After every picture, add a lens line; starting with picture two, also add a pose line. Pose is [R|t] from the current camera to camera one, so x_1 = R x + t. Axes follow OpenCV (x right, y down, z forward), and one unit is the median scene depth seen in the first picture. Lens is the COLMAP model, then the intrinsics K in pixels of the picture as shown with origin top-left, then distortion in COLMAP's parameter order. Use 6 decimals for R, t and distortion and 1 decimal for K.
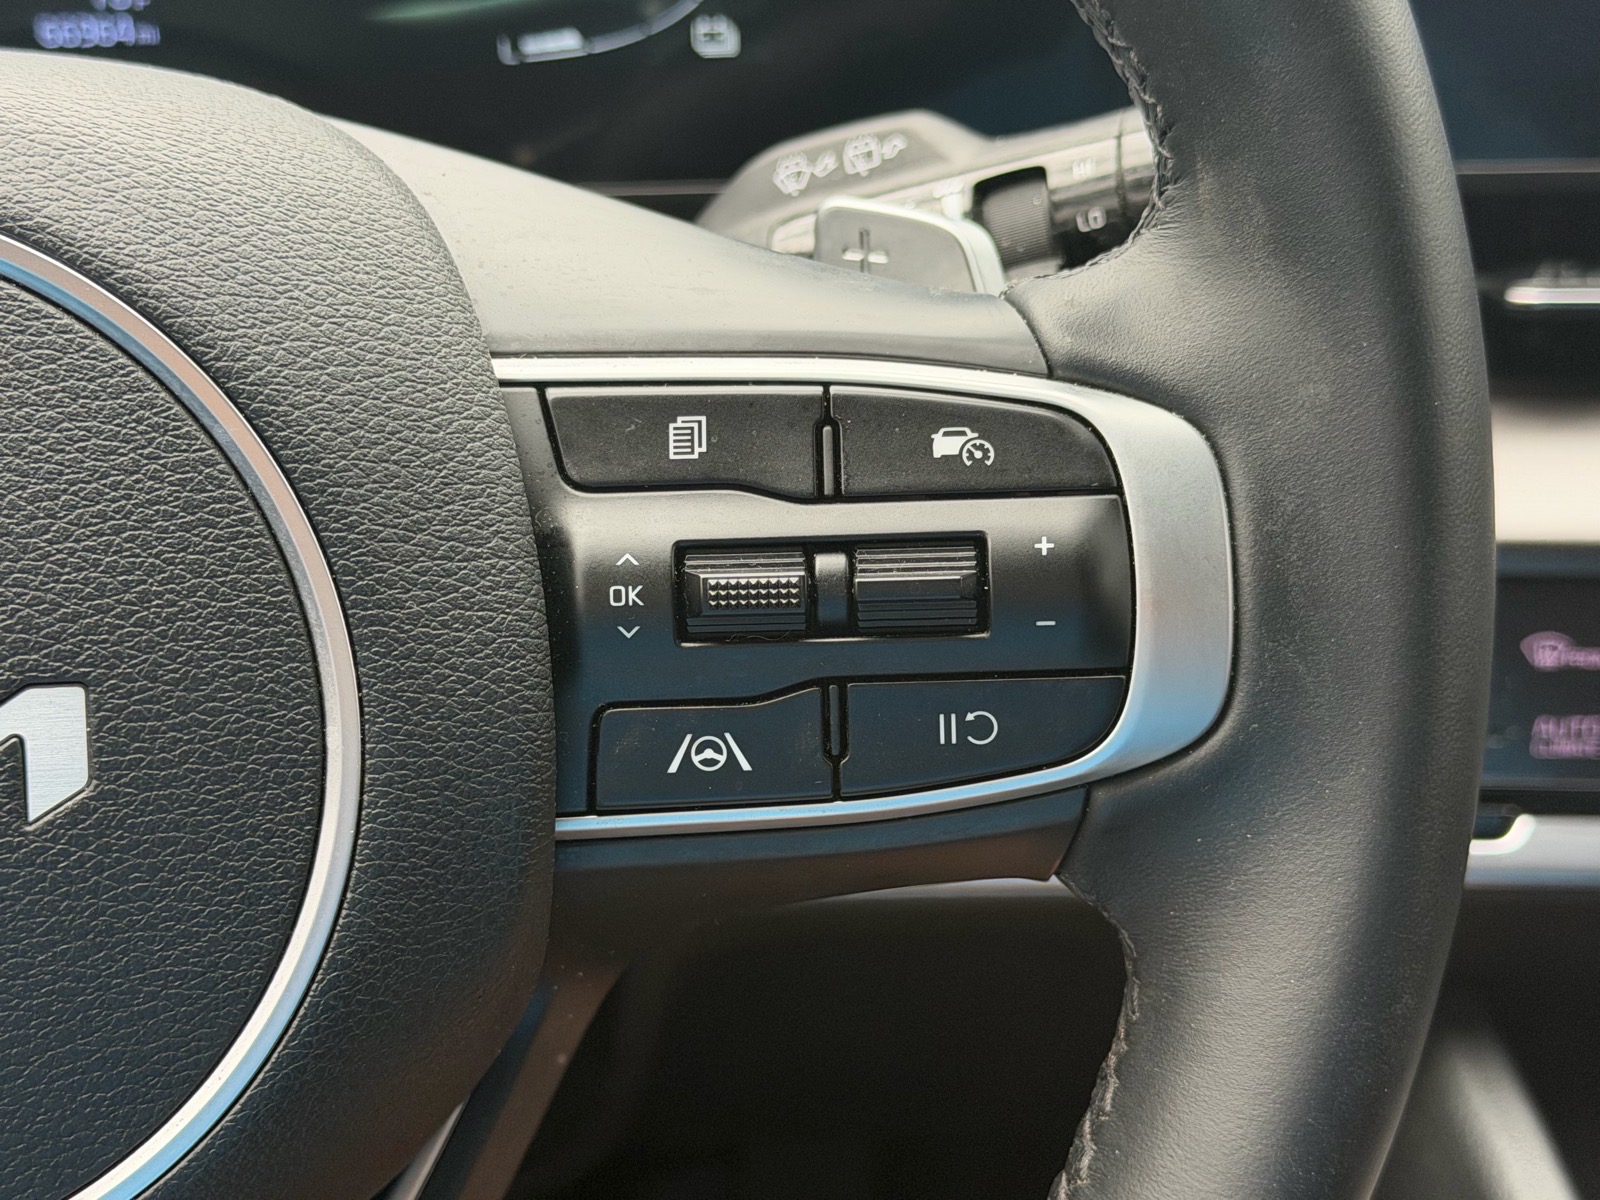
lens RADIAL K [[2895.5, 0, 800.0], [0, 2895.5, 600.0], [0, 0, 1]] dist [0.165454, 0.225063]
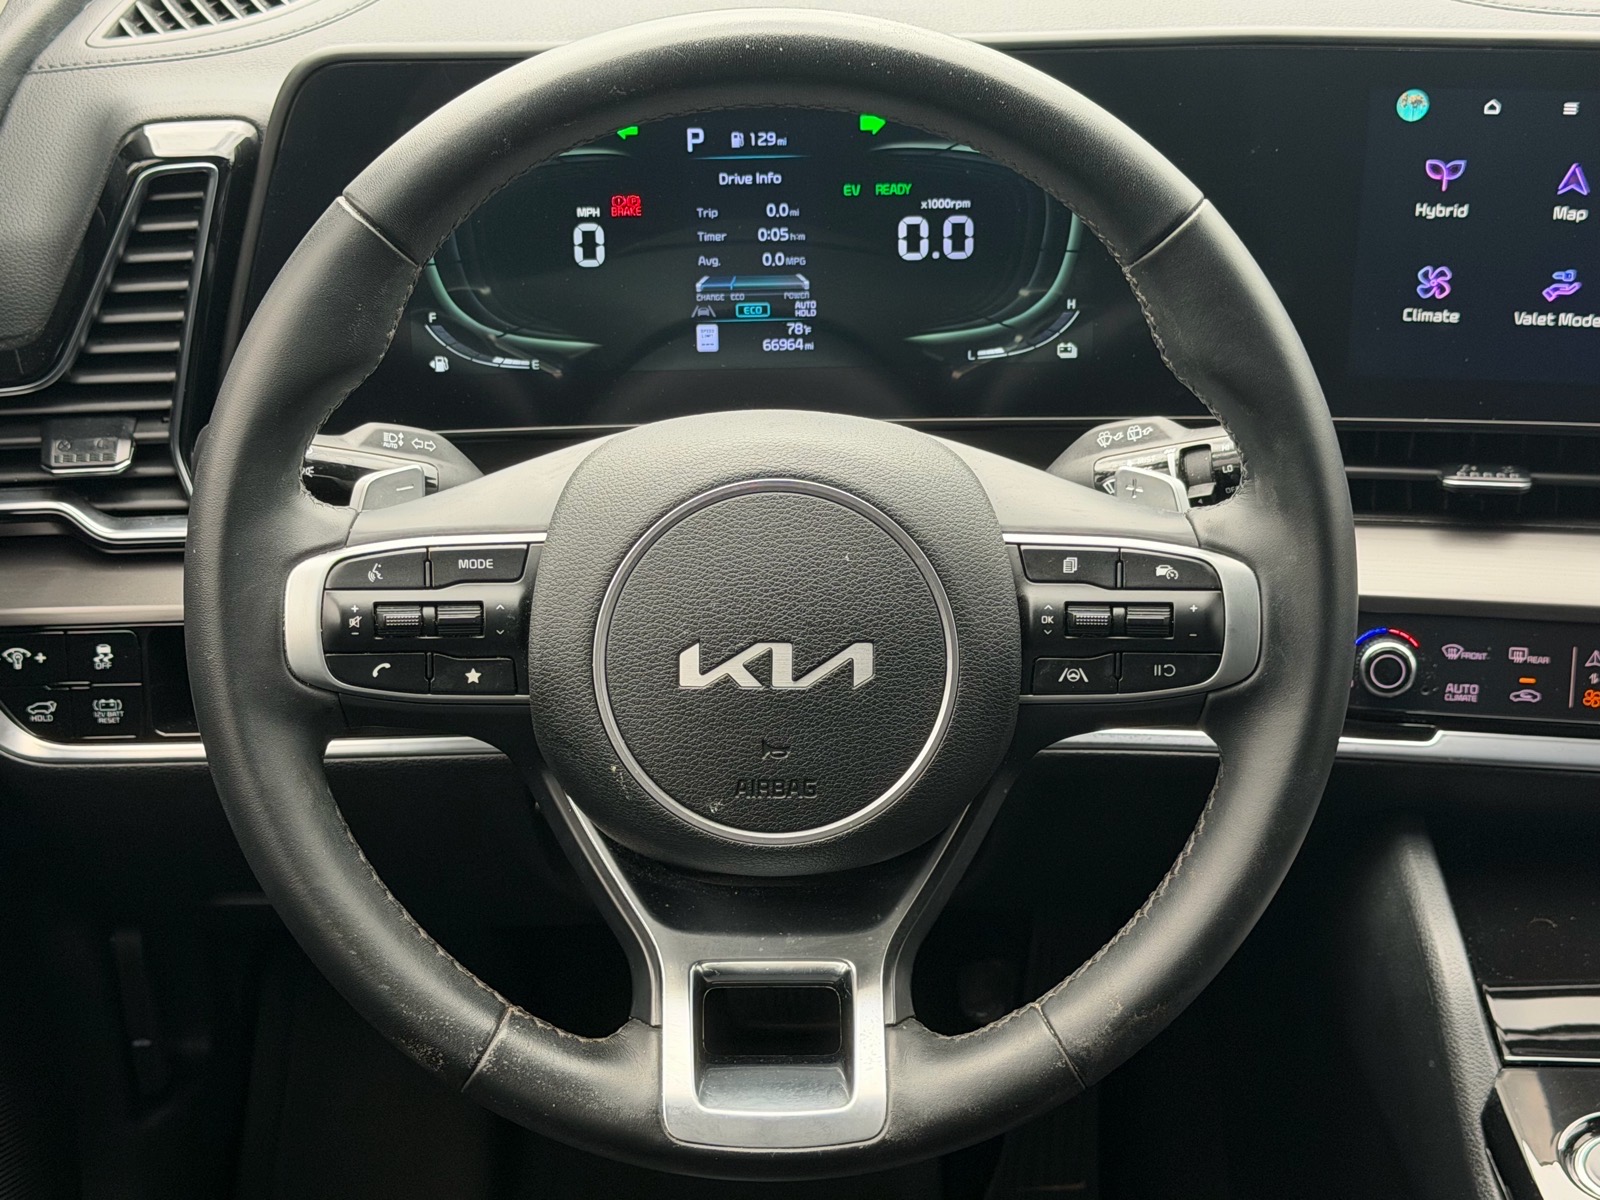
lens RADIAL K [[2895.5, 0, 800.0], [0, 2895.5, 600.0], [0, 0, 1]] dist [0.165454, 0.225063]
pose [[0.995755, 0.039629, -0.083072, -0.065632], [-0.038554, 0.999151, 0.014501, -0.053027], [0.083576, -0.011237, 0.996438, -1.894275]]
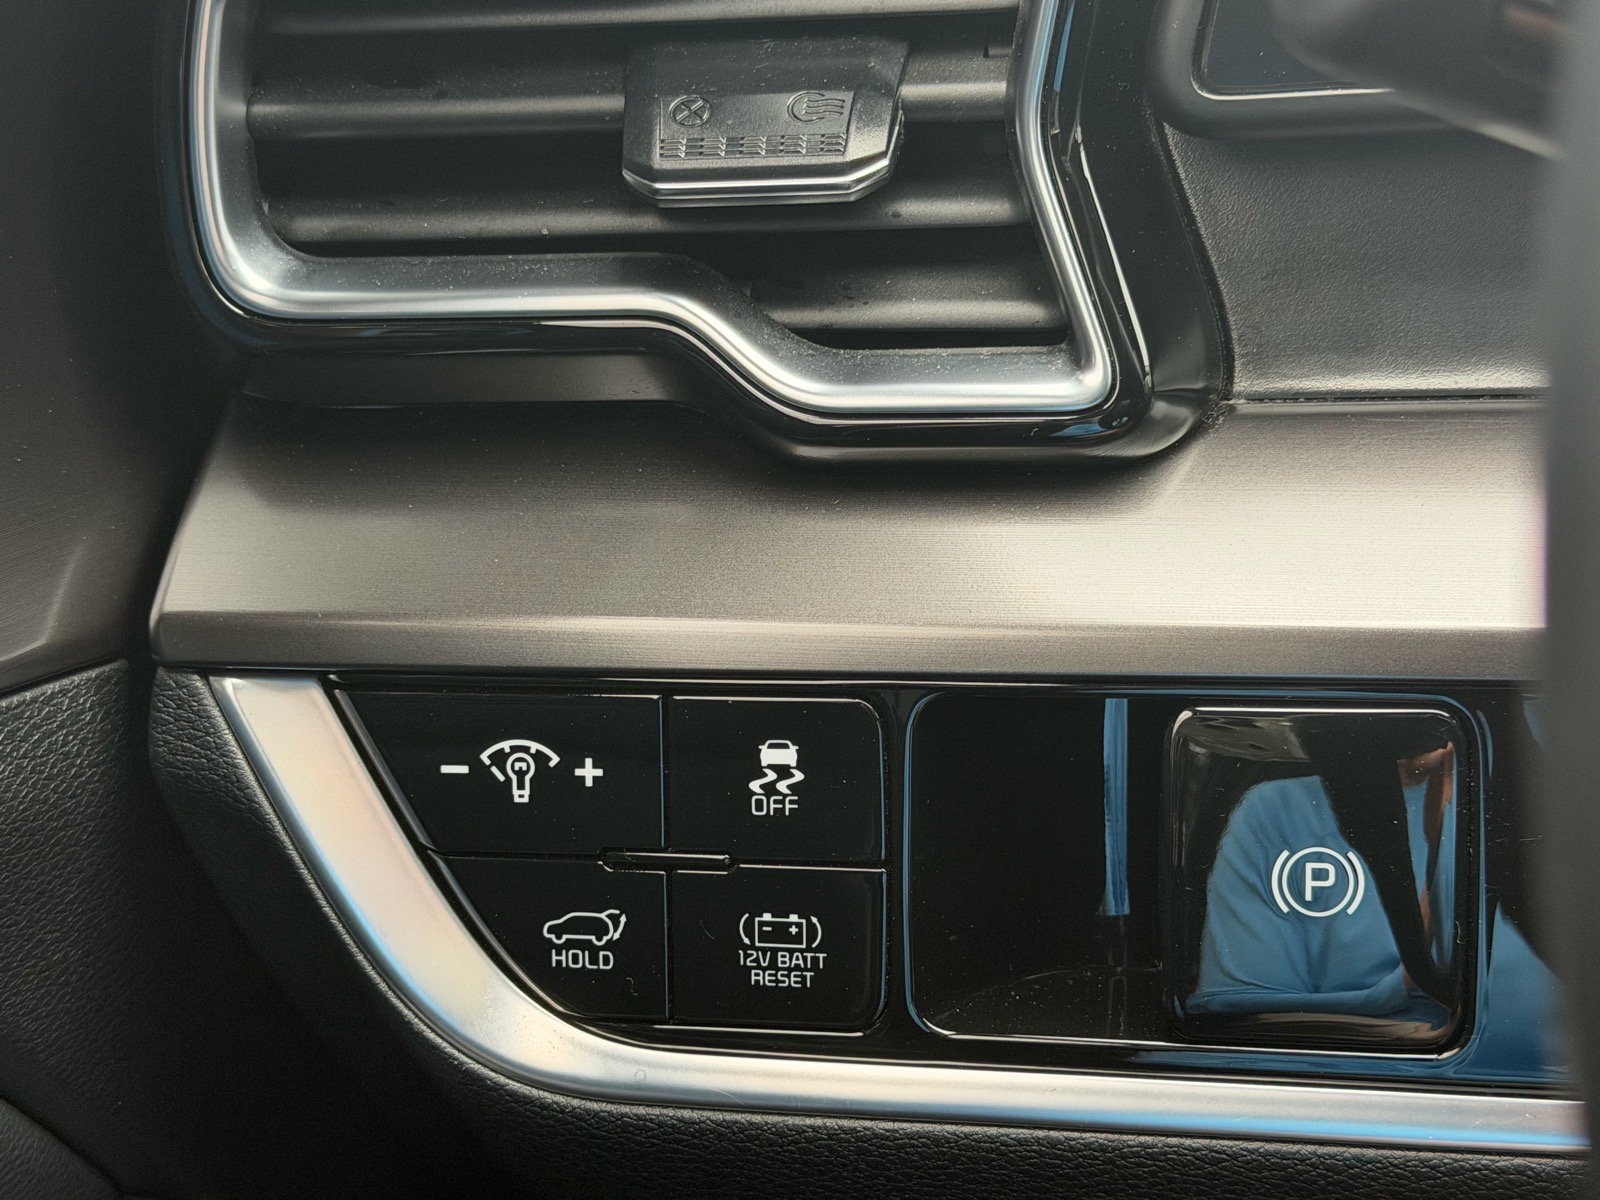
lens RADIAL K [[2895.5, 0, 800.0], [0, 2895.5, 600.0], [0, 0, 1]] dist [0.165454, 0.225063]
pose [[0.963782, 0.074791, -0.255989, -0.900109], [-0.083827, 0.996178, -0.024555, 0.056803], [0.253174, 0.045124, 0.966368, 0.462833]]
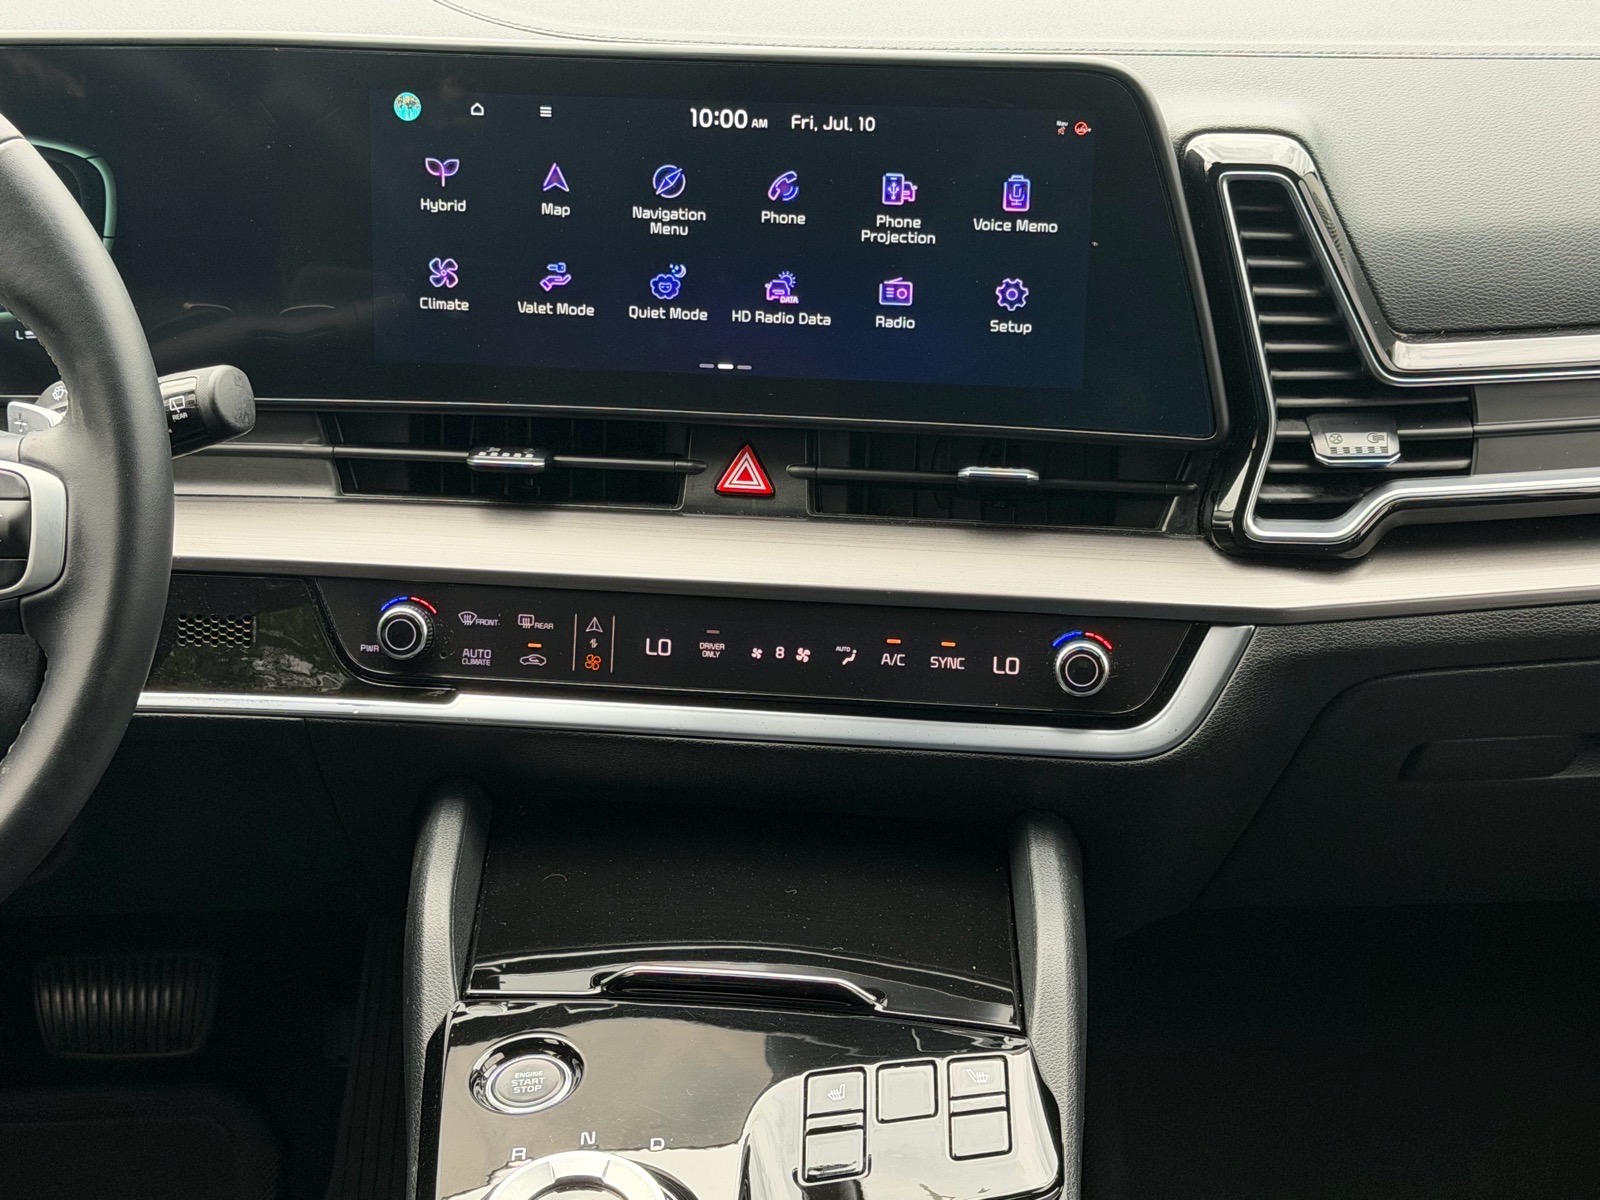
lens RADIAL K [[2895.5, 0, 800.0], [0, 2895.5, 600.0], [0, 0, 1]] dist [0.165454, 0.225063]
pose [[0.992897, 0.039658, -0.112174, 1.270521], [-0.049111, 0.995355, -0.082804, 0.294744], [0.108369, 0.087725, 0.990233, -1.963258]]
